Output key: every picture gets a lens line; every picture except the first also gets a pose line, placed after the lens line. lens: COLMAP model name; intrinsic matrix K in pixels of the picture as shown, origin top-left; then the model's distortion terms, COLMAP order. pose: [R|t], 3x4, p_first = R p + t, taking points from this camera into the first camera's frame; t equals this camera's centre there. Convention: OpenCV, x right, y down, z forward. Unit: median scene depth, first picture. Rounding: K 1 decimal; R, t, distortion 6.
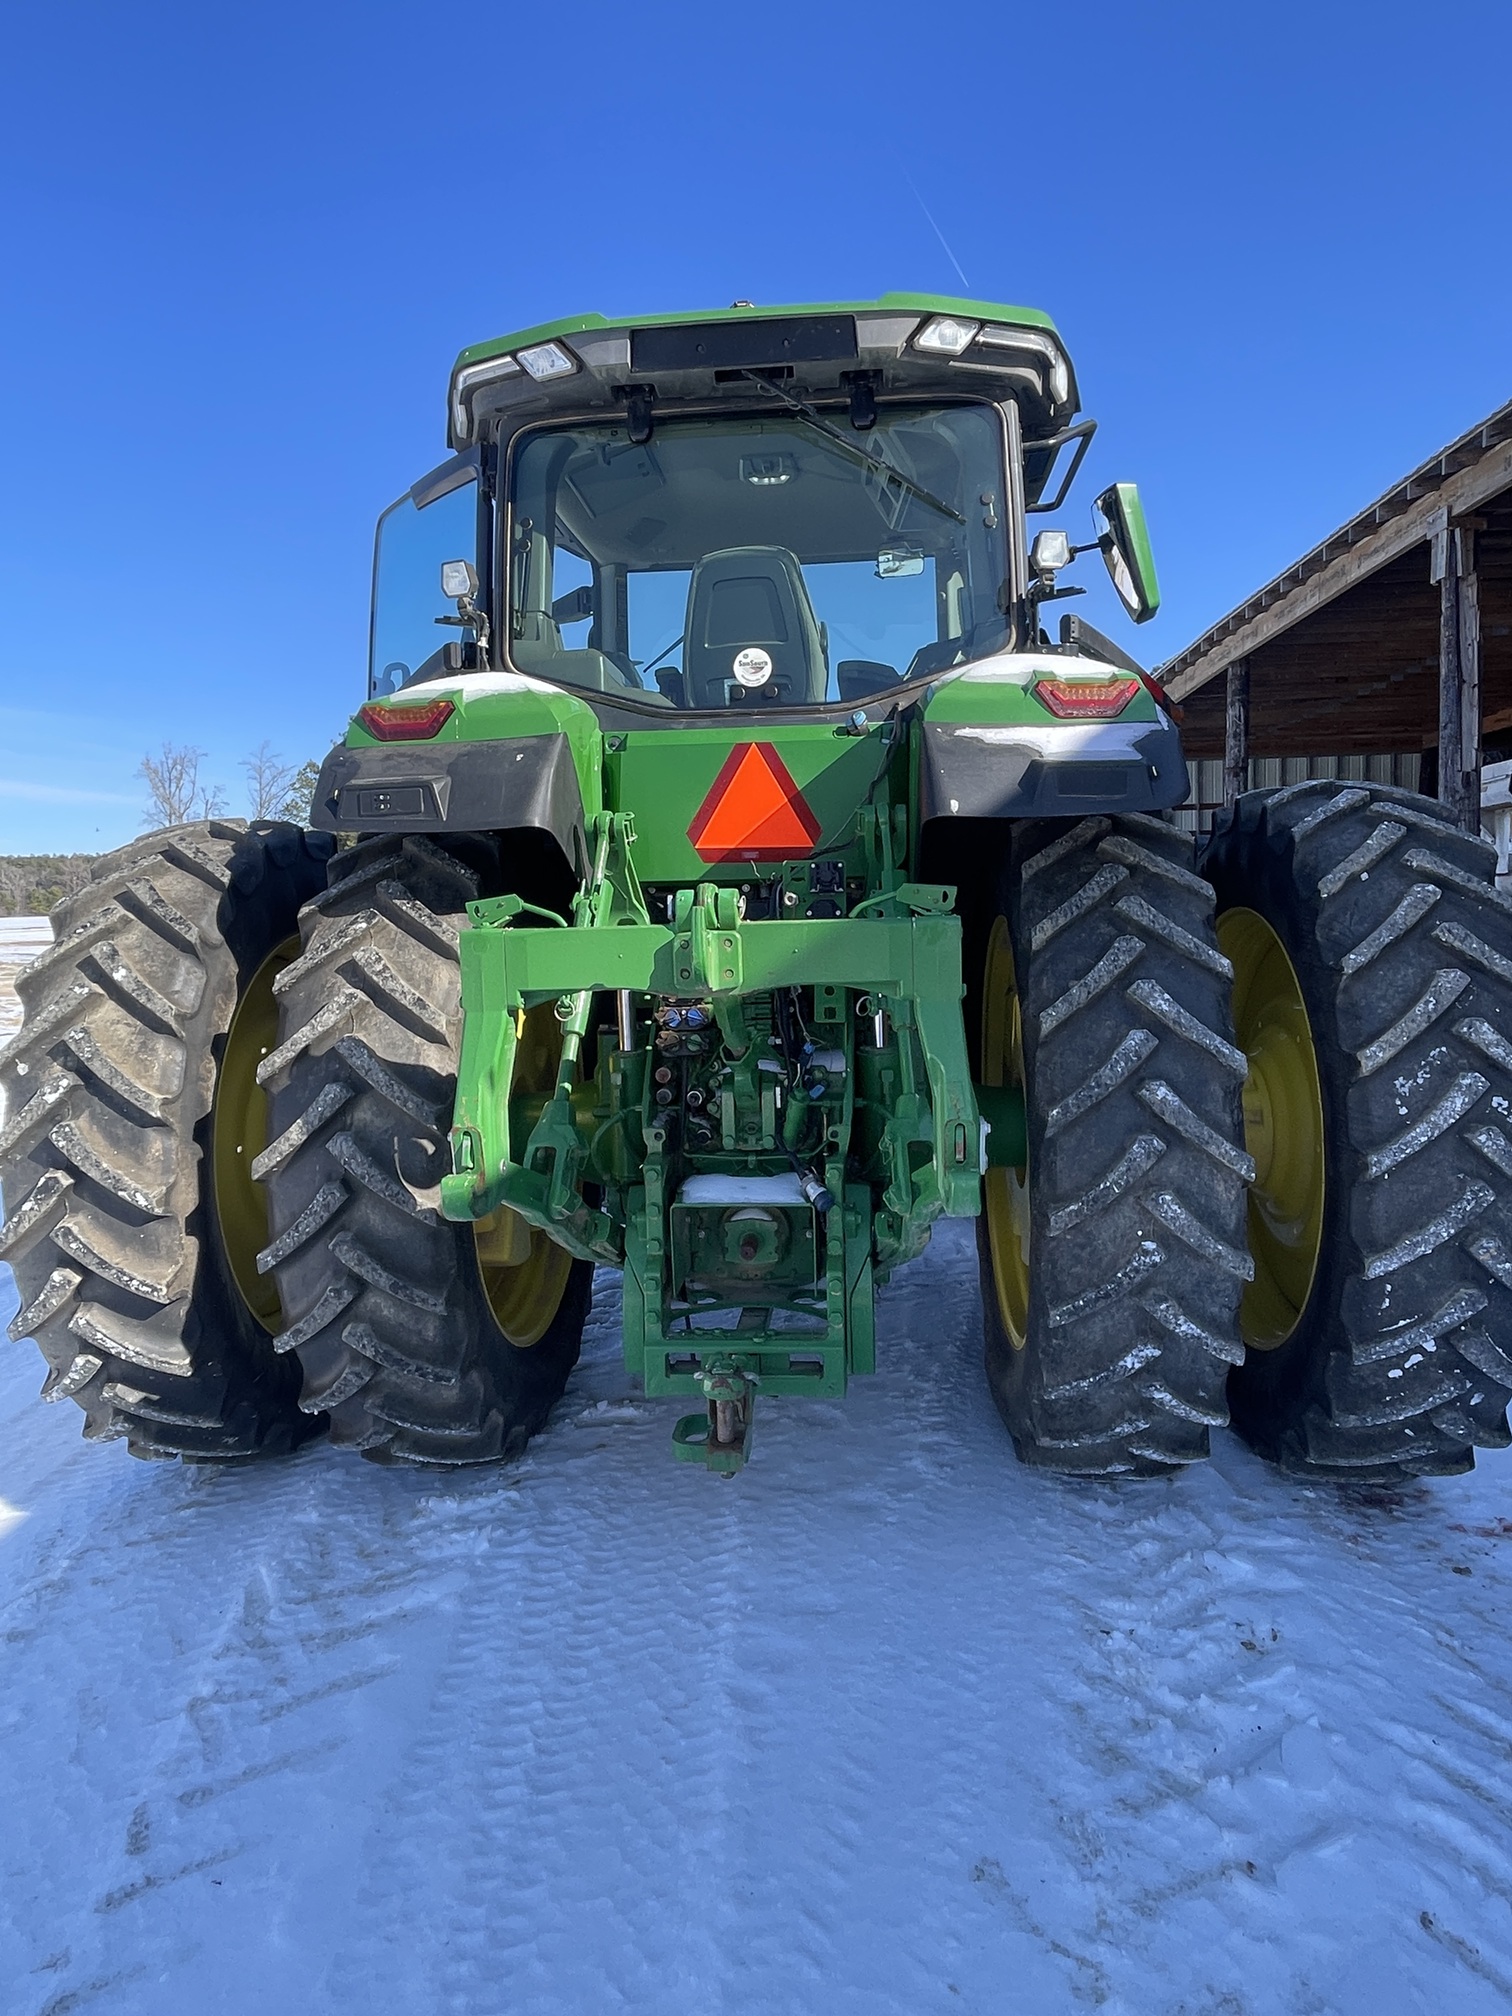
lens RADIAL K [[1171.9, 0, 753.4], [0, 1171.9, 1005.5], [0, 0, 1]] dist [-0.013129, 0.004104]
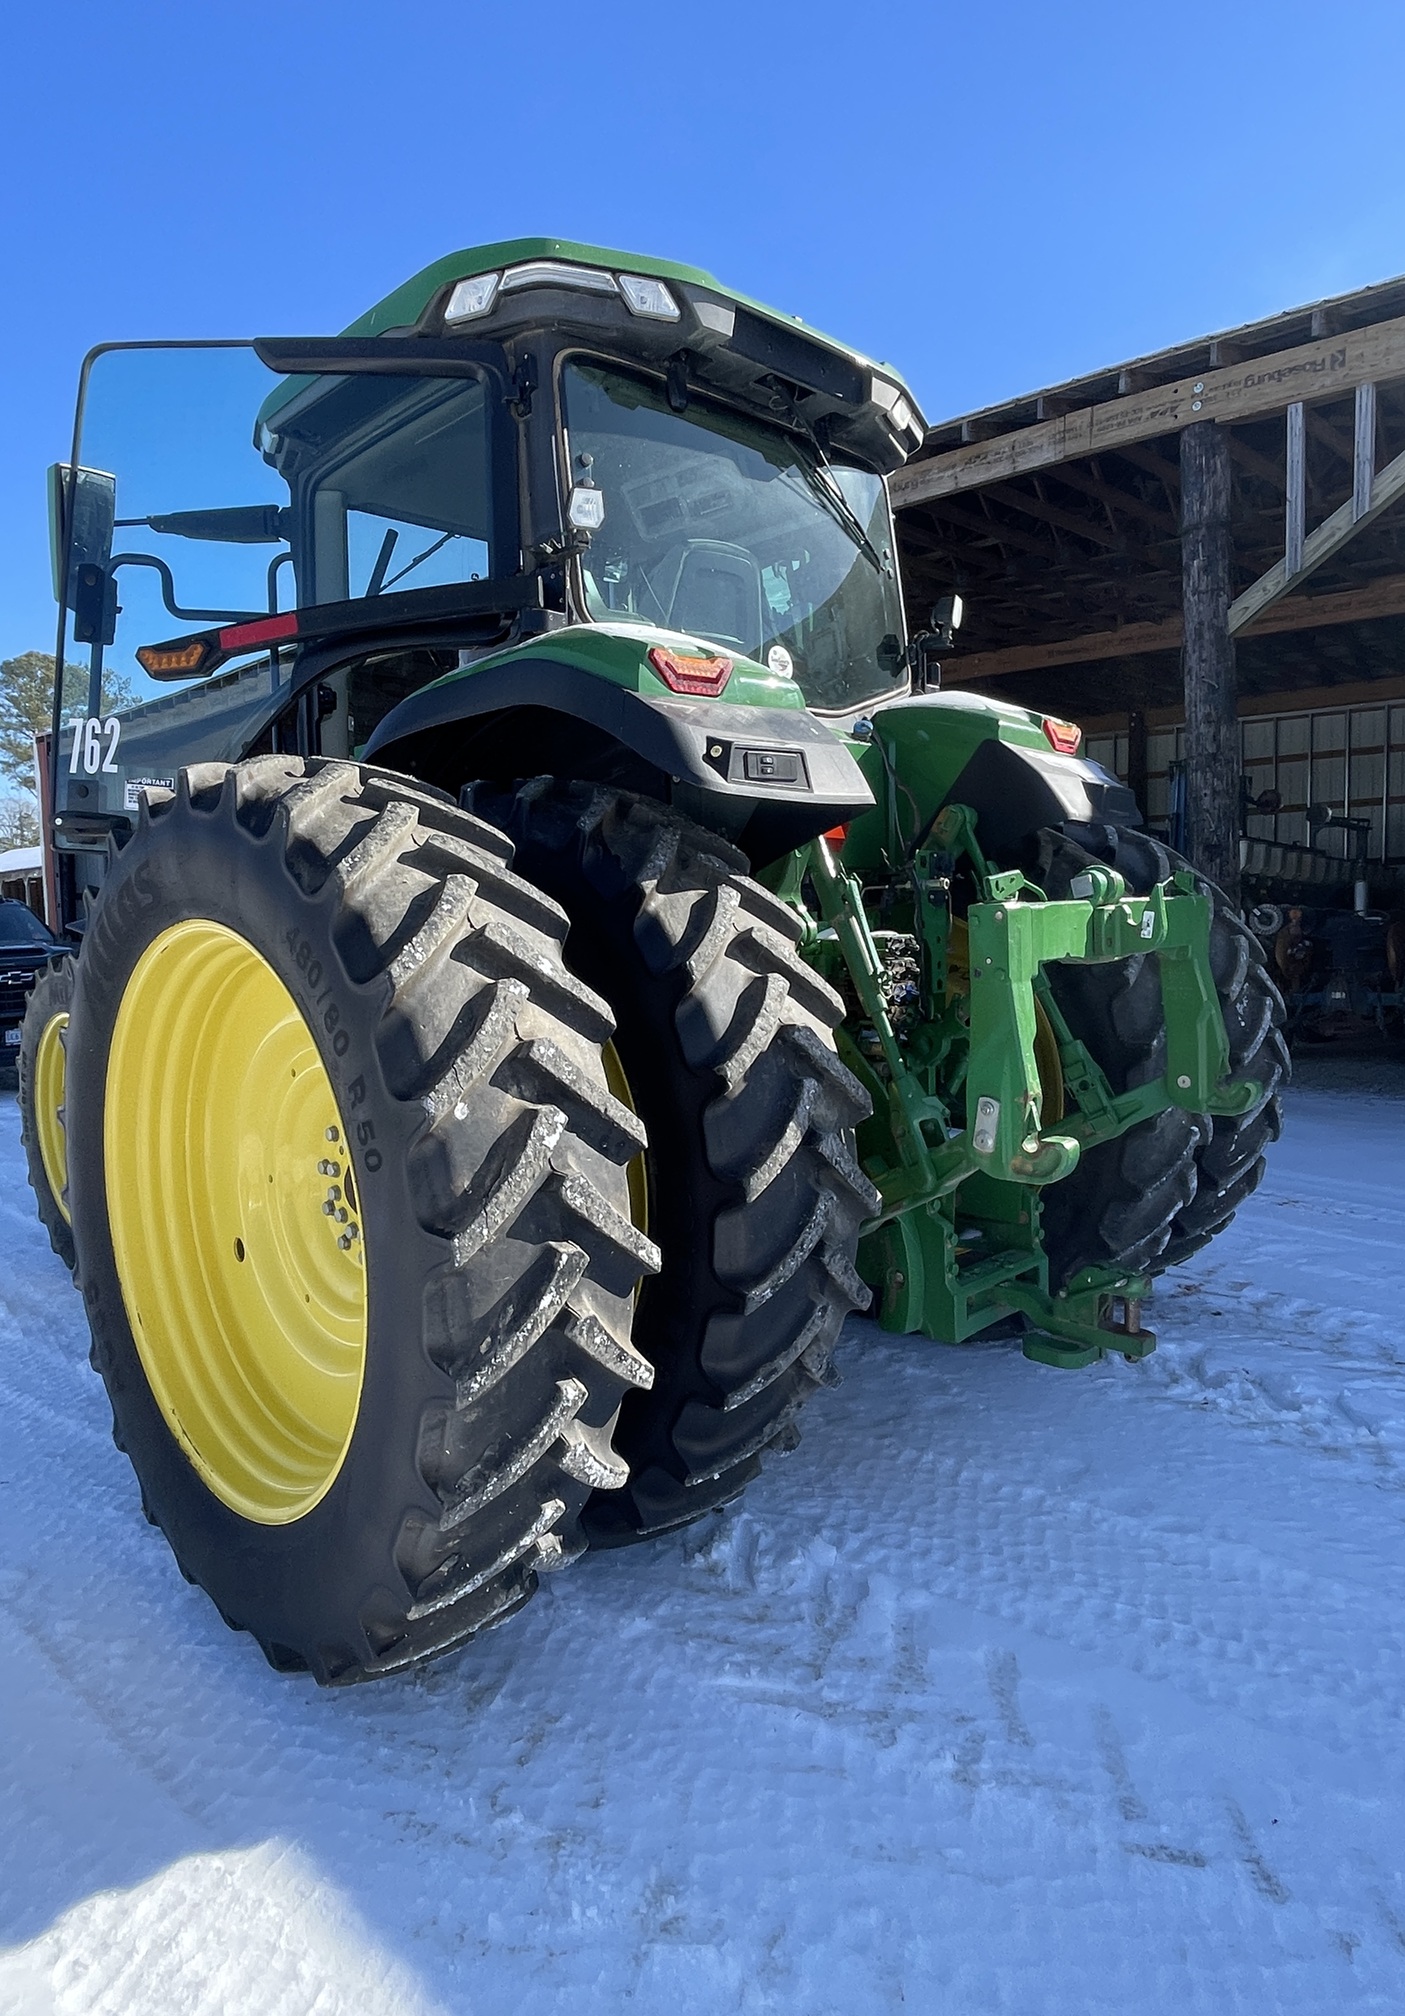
lens RADIAL K [[1186.8, 0, 643.3], [0, 1186.8, 1002.4], [0, 0, 1]] dist [-0.005726, 0.003662]
pose [[0.668363, -0.053608, 0.741901, -1.073544], [0.063998, 0.997845, 0.014448, -0.011207], [-0.741077, 0.037824, 0.670353, 0.469375]]
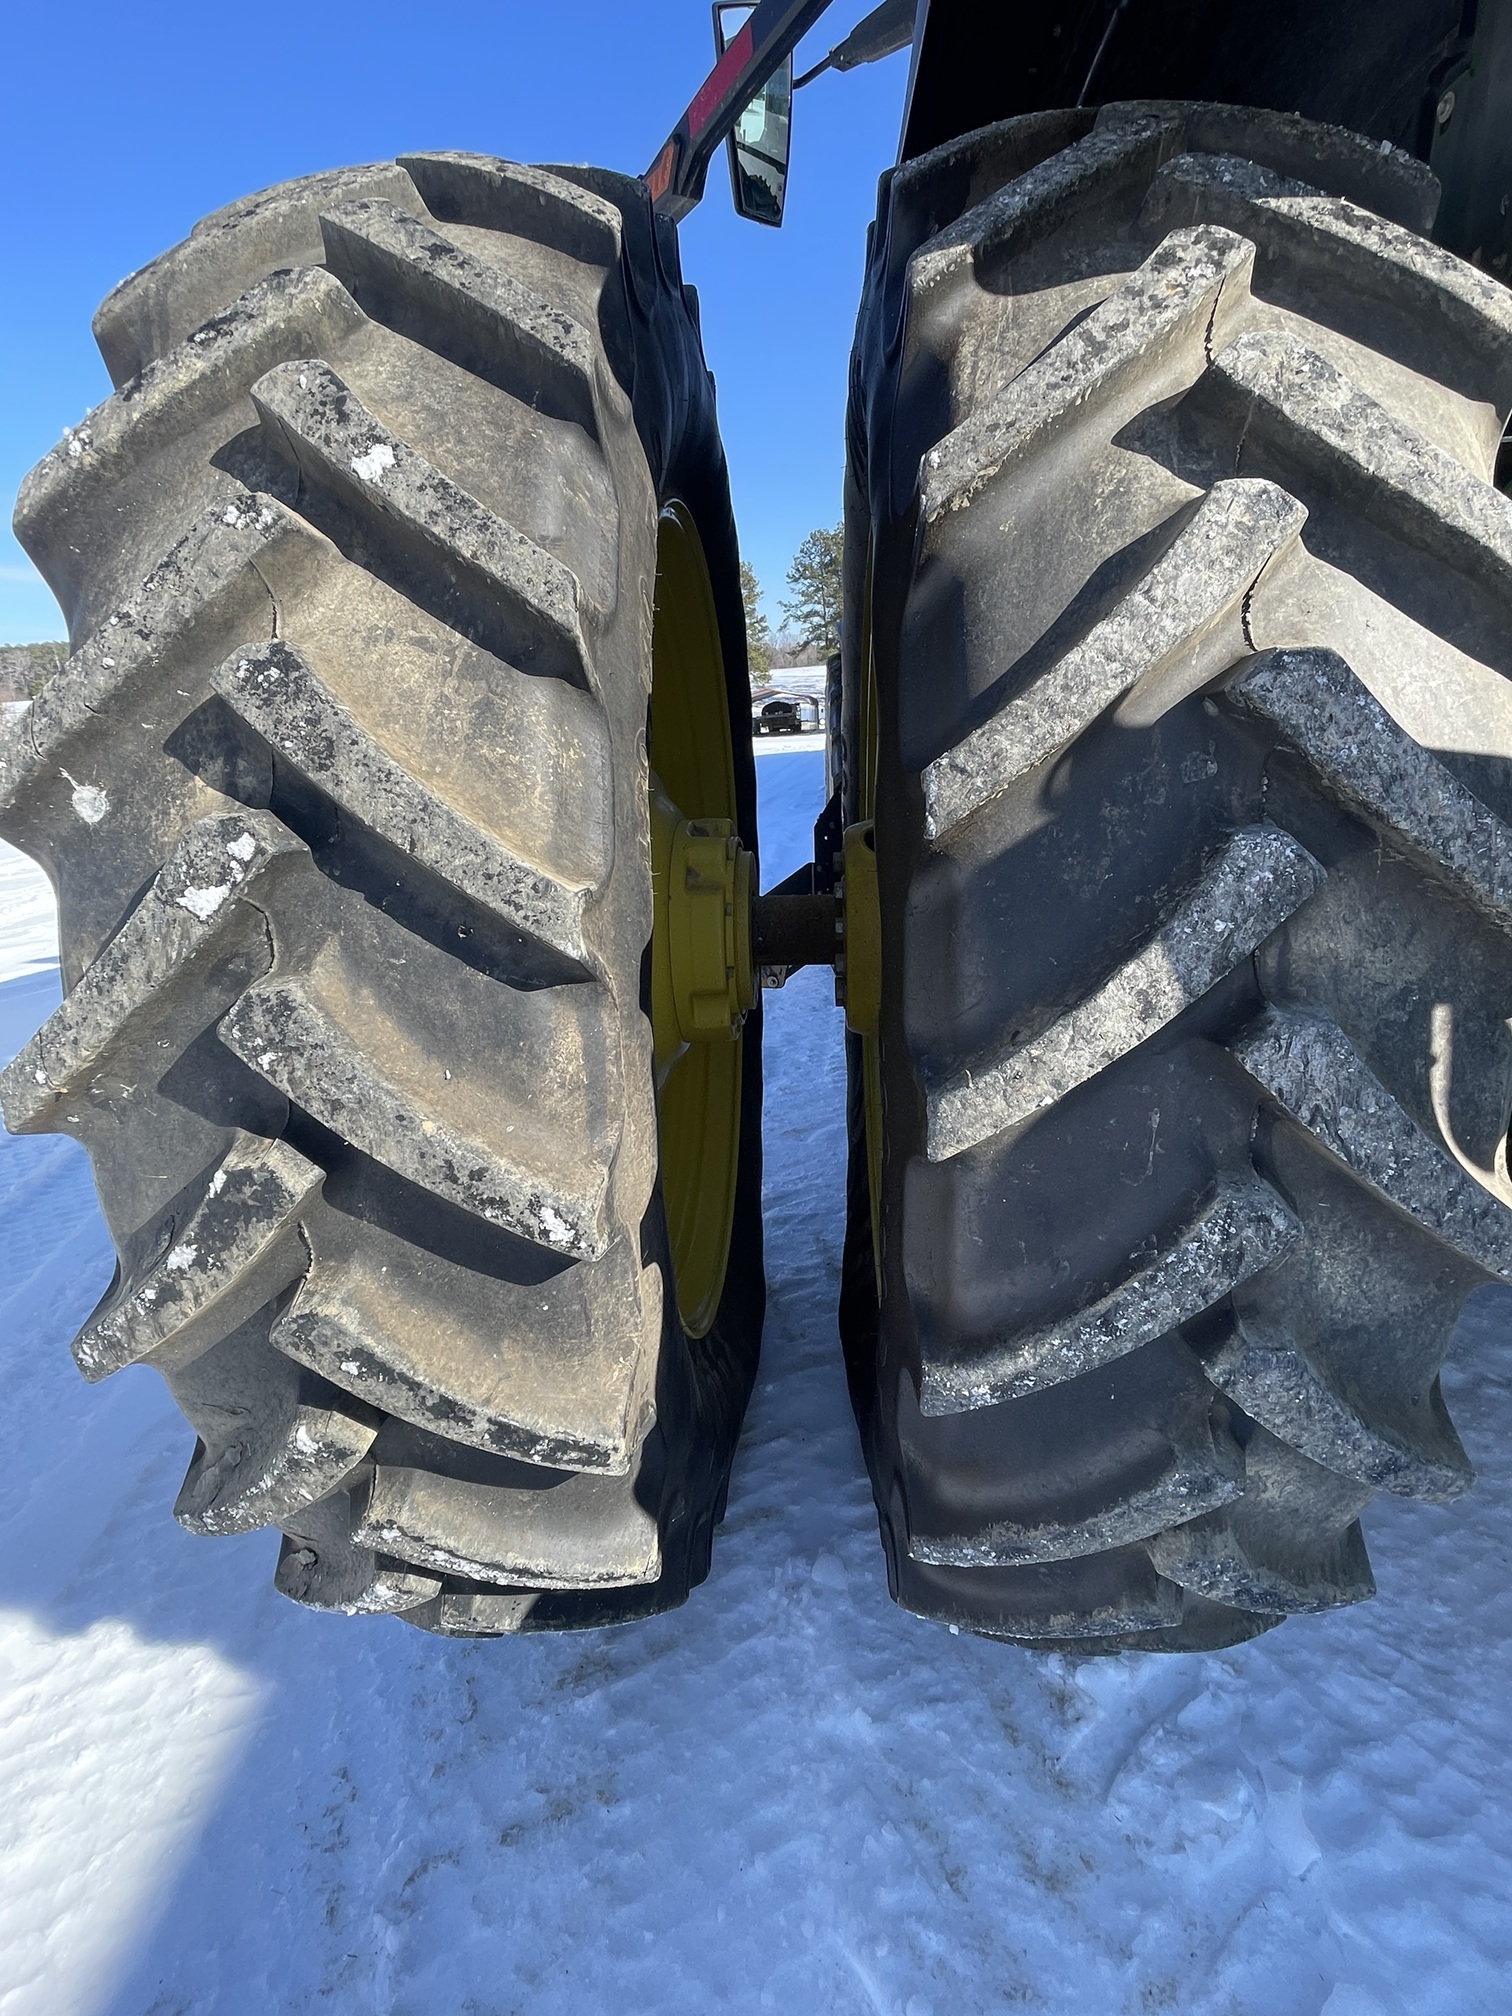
lens RADIAL K [[967.4, 0, 756.9], [0, 967.4, 998.1], [0, 0, 1]] dist [-0.006409, 0.002316]
pose [[0.999547, -0.023307, 0.019051, -0.465959], [0.018113, 0.971143, 0.237809, 0.047817], [-0.024044, -0.237356, 0.971125, 0.751778]]
